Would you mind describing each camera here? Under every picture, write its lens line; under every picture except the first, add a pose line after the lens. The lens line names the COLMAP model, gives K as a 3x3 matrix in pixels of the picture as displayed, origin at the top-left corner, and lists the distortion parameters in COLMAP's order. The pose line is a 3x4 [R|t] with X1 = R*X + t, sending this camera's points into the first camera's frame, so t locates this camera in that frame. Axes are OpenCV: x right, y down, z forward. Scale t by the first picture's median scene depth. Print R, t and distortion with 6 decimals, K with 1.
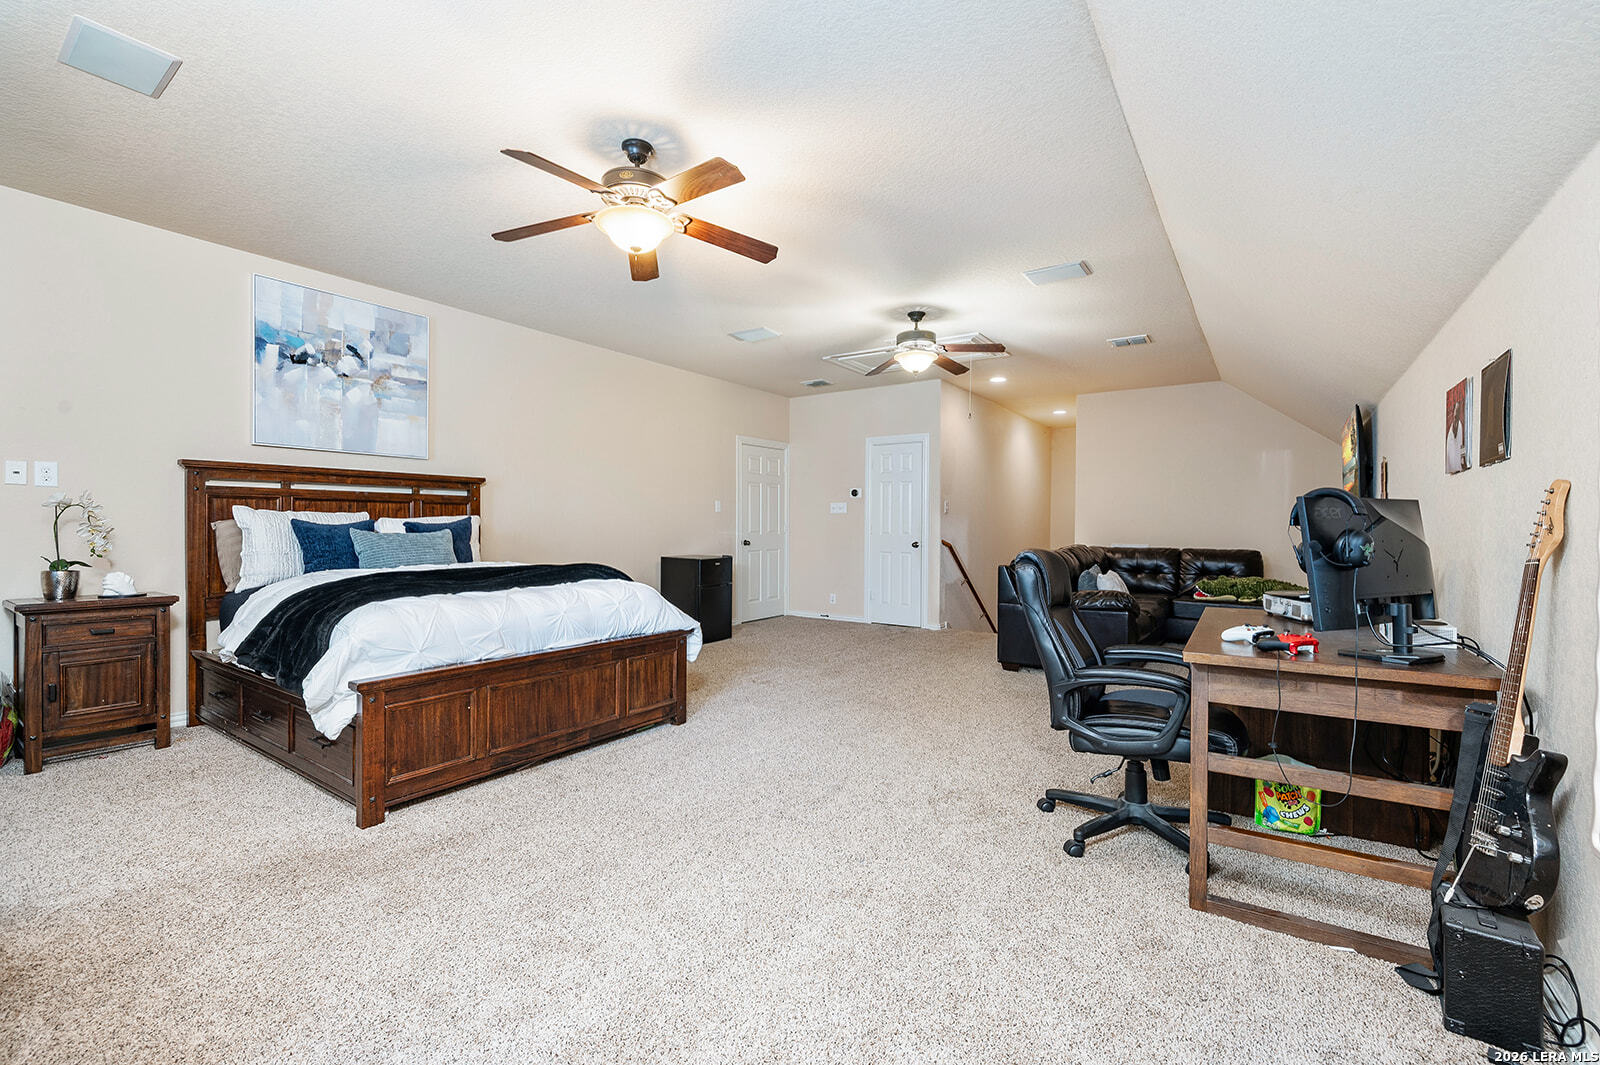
lens RADIAL K [[668.2, 0, 815.3], [0, 668.2, 533.8], [0, 0, 1]] dist [0.000636, -0.000289]
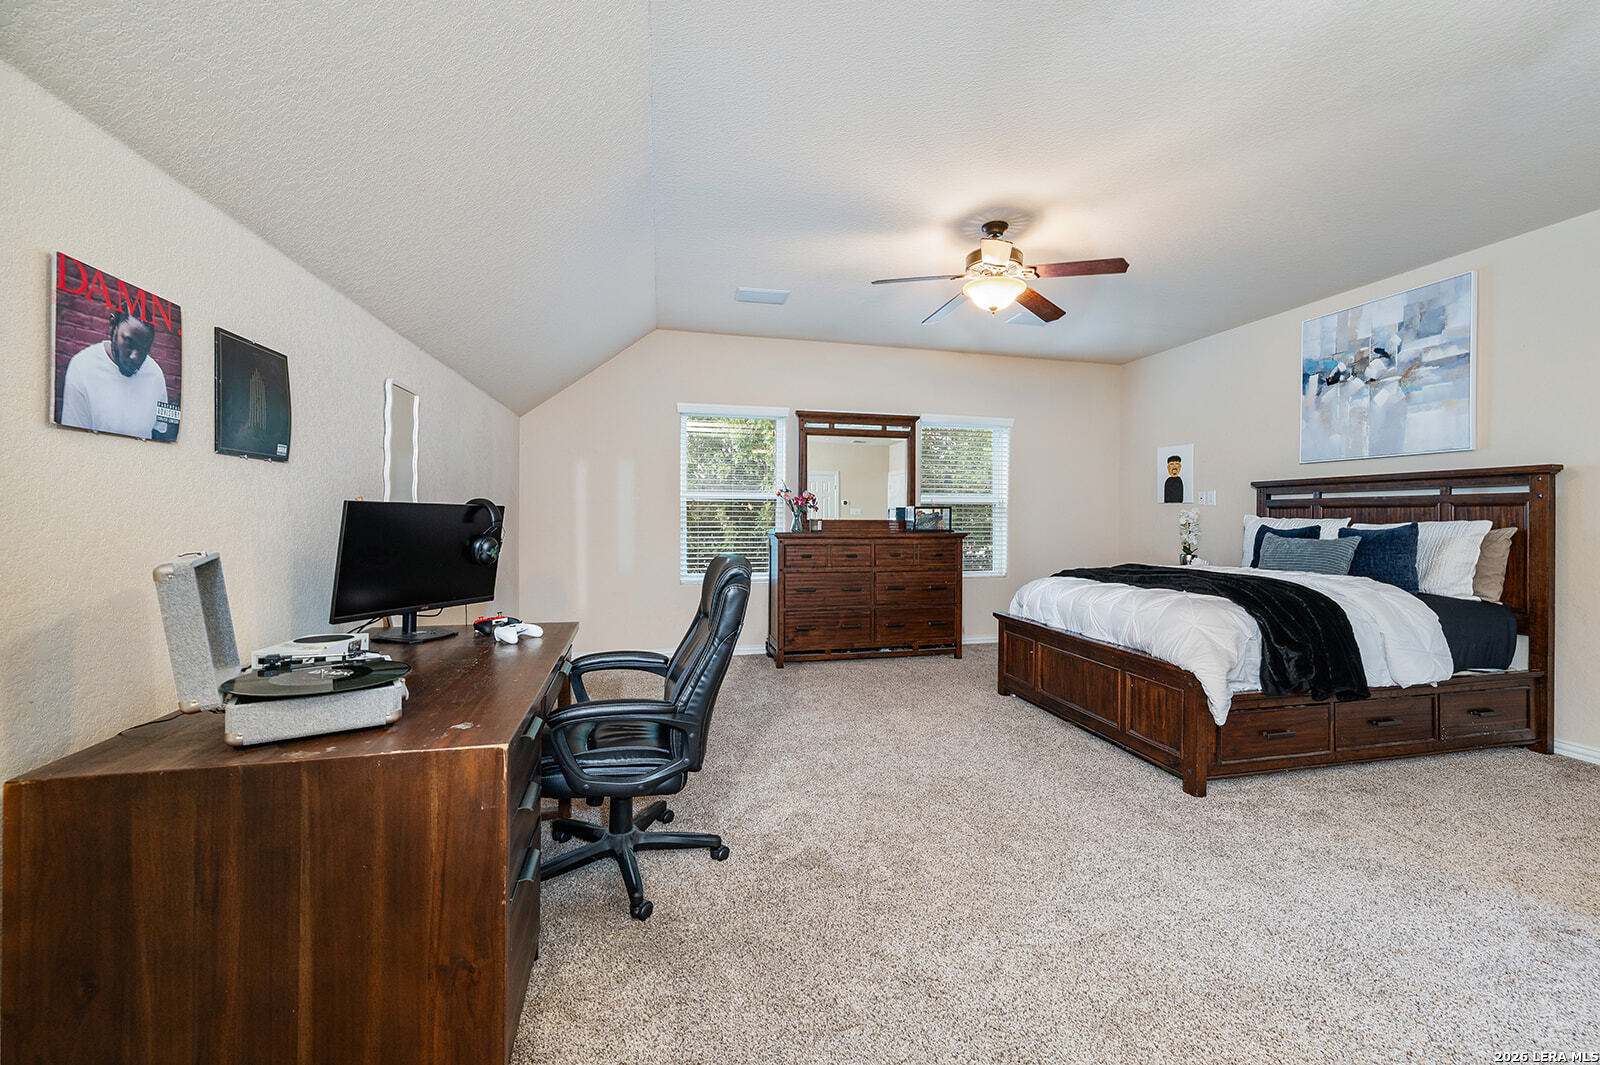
lens RADIAL K [[646.3, 0, 811.5], [0, 646.3, 519.9], [0, 0, 1]] dist [0.000150, -0.000037]
pose [[-0.669419, -0.007176, -0.742851, 0.605471], [-0.018873, 0.999795, 0.007349, -0.023093], [0.742646, 0.018939, -0.669417, 1.104516]]
